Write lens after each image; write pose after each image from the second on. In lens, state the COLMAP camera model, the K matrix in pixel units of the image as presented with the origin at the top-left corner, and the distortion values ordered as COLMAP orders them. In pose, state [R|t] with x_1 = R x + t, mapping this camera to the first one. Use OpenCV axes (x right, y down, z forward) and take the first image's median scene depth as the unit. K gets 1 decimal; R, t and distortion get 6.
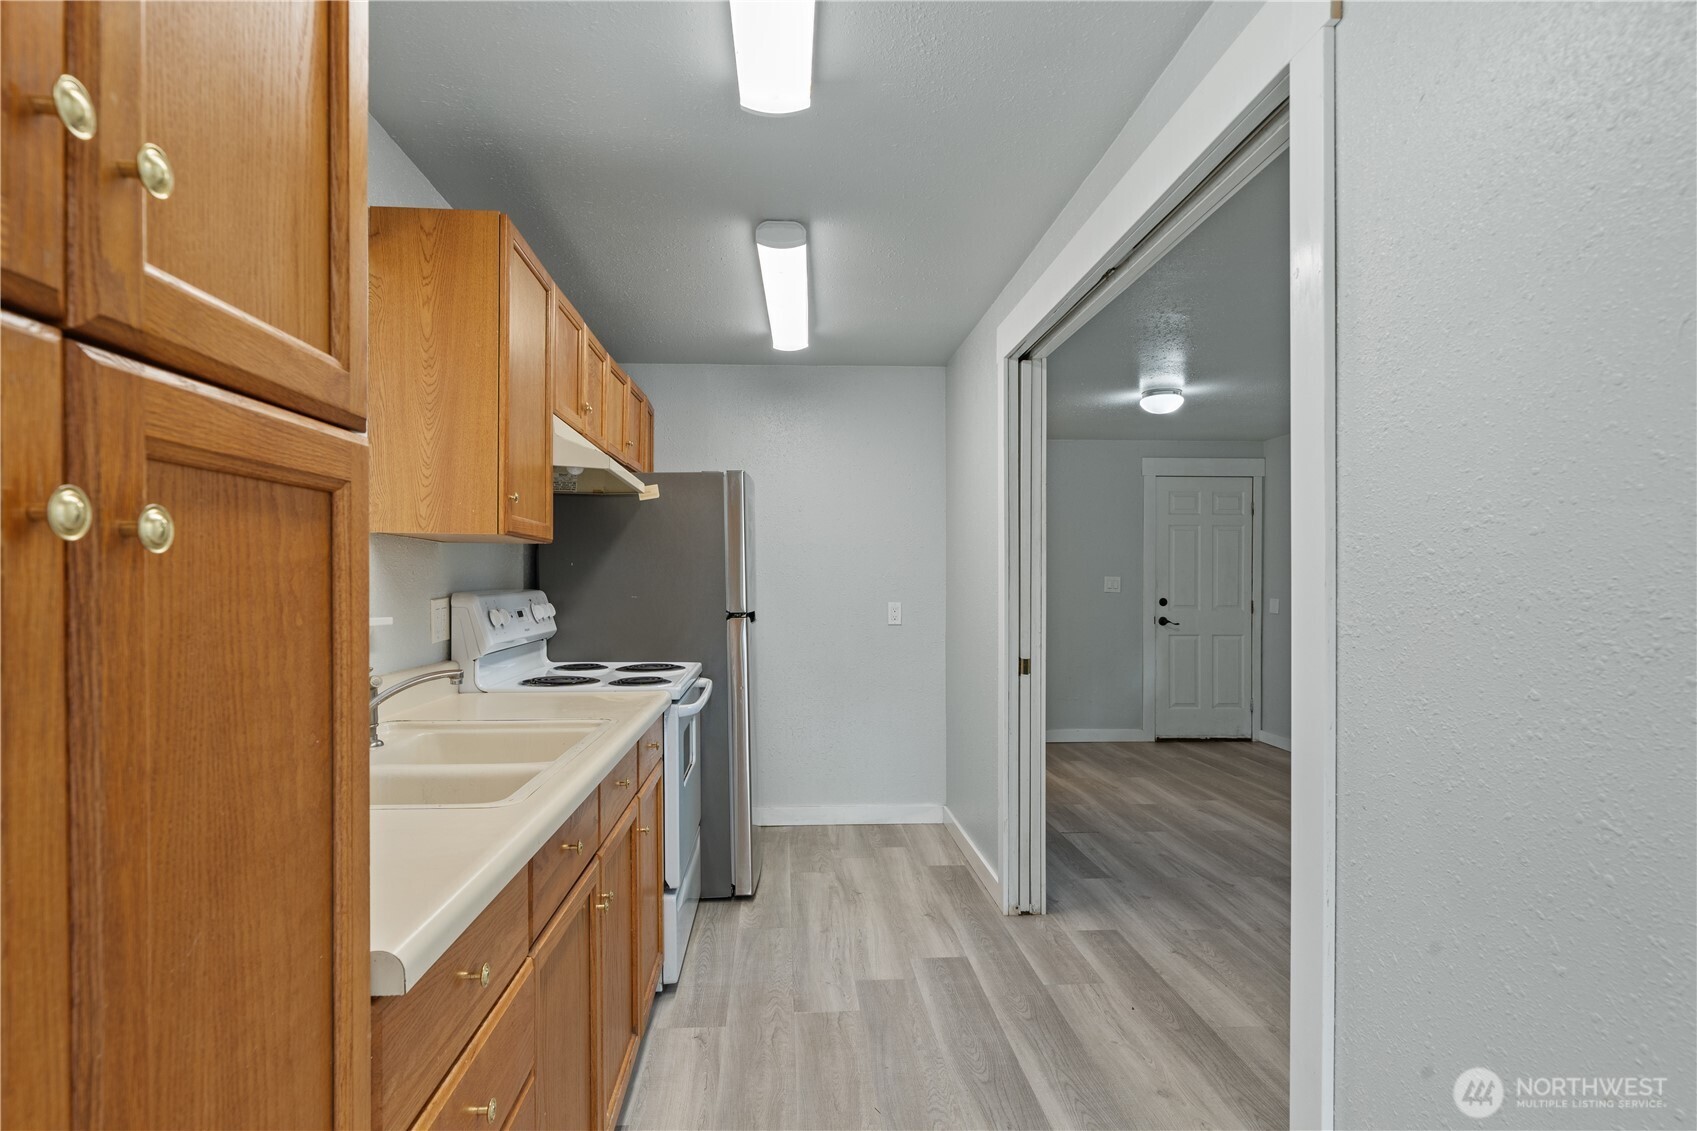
lens RADIAL K [[879.0, 0, 816.4], [0, 879.0, 580.9], [0, 0, 1]] dist [0.012947, 0.000074]
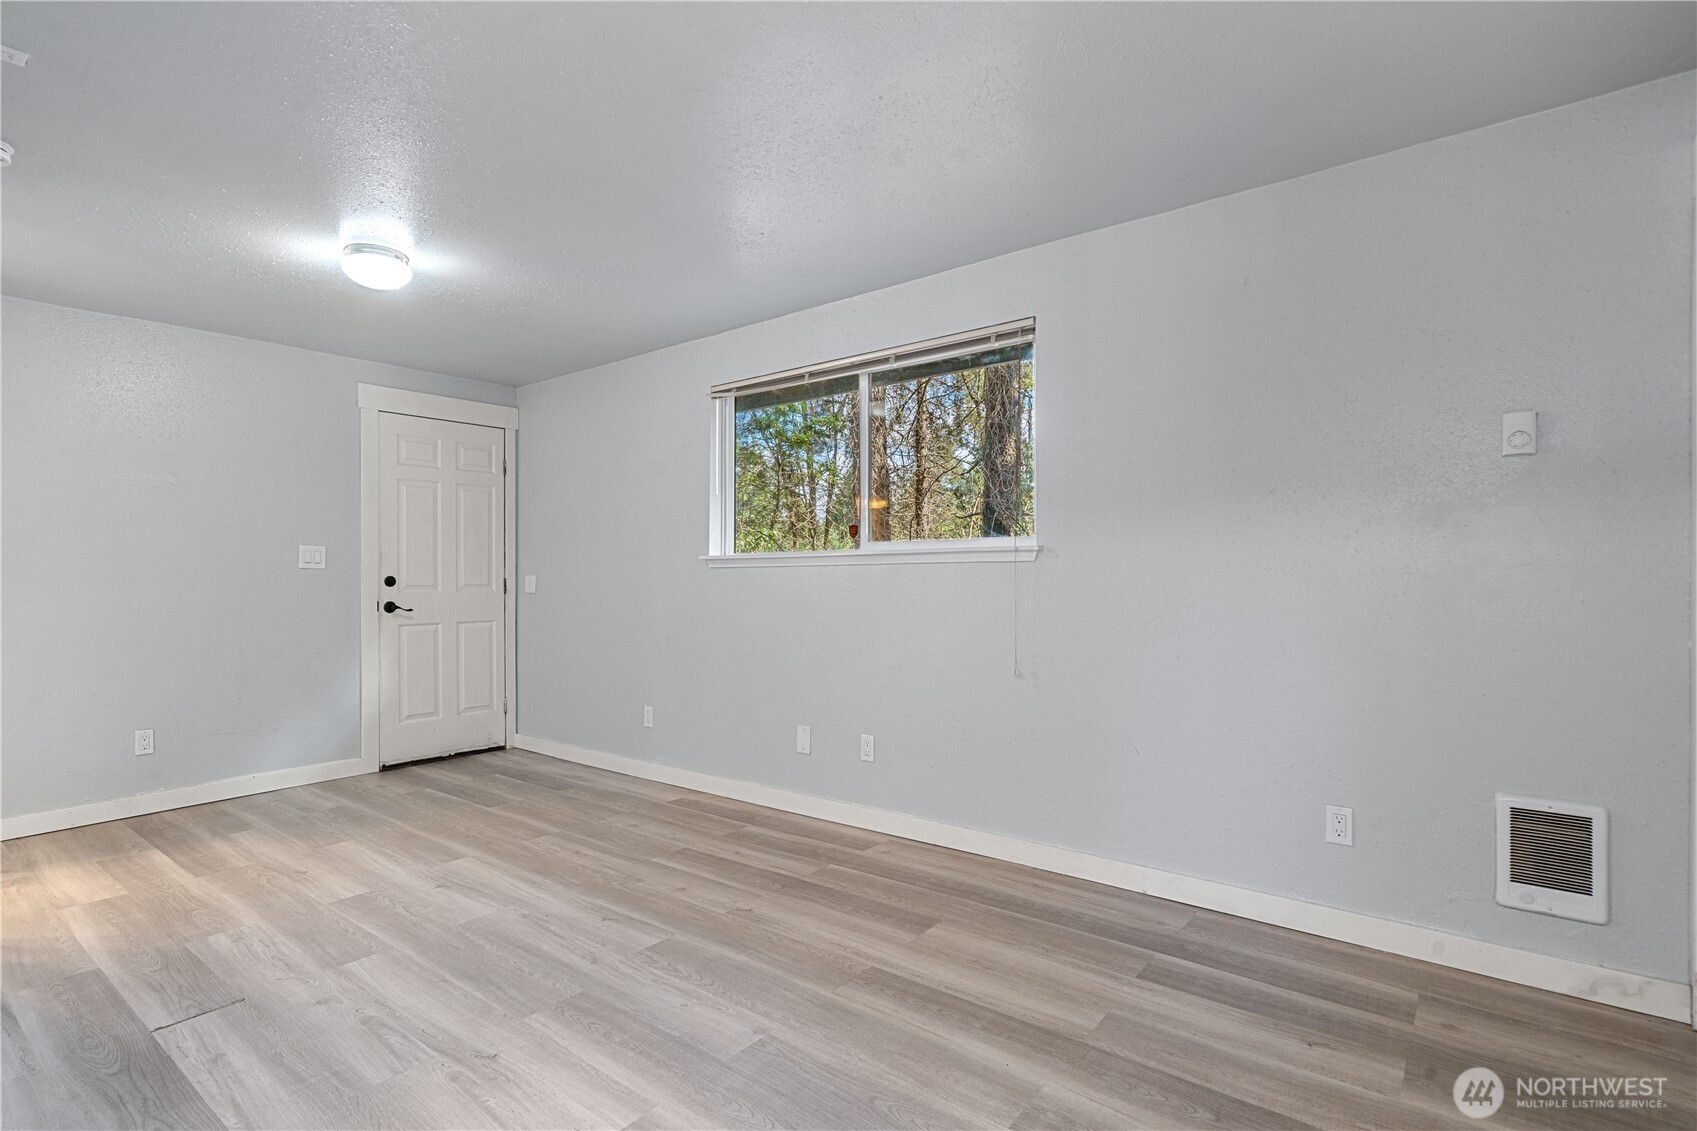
lens RADIAL K [[838.6, 0, 854.7], [0, 838.6, 571.1], [0, 0, 1]] dist [0.000874, 0.001162]
pose [[0.648300, -0.004767, 0.761370, 0.152613], [0.007612, 0.999971, -0.000221, 0.025724], [-0.761347, 0.005939, 0.648318, 0.339631]]
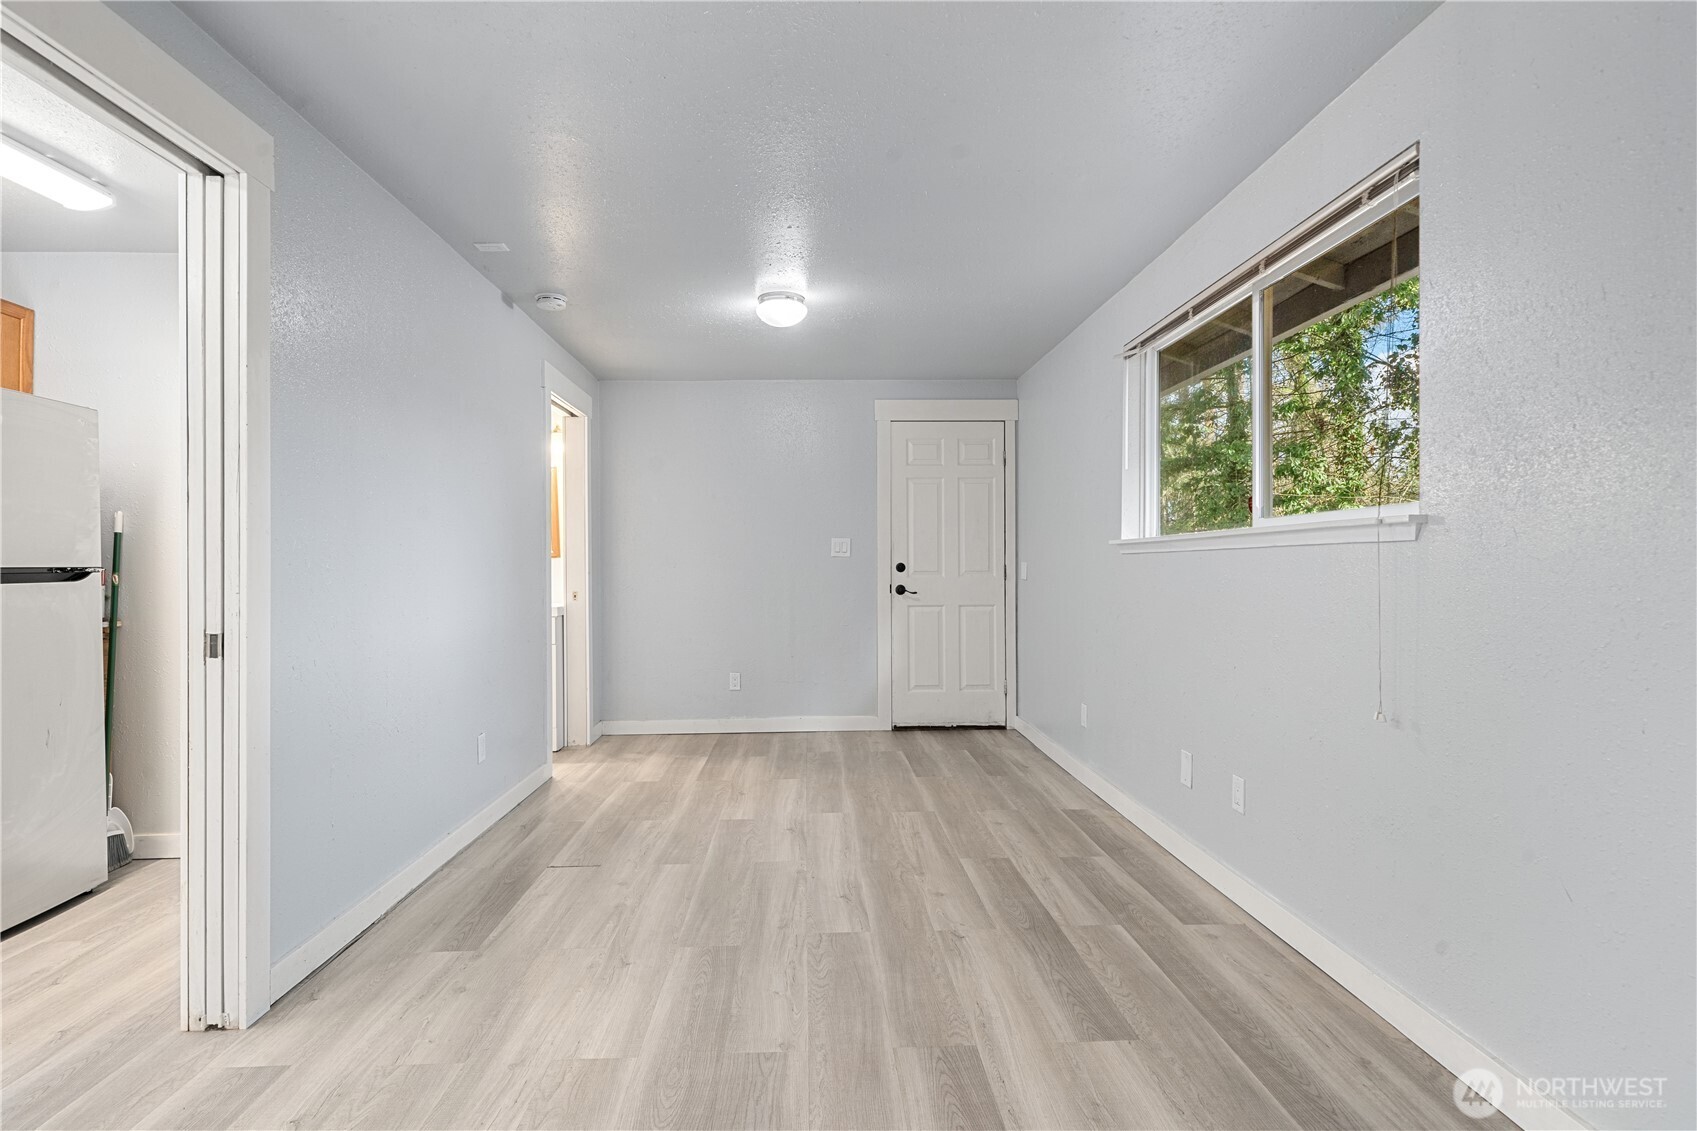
lens RADIAL K [[838.6, 0, 809.5], [0, 838.6, 555.8], [0, 0, 1]] dist [0.000874, 0.001162]
pose [[0.999791, -0.010468, -0.017569, 0.448804], [0.010306, 0.999904, -0.009244, 0.027047], [0.017664, 0.009061, 0.999803, 0.253387]]
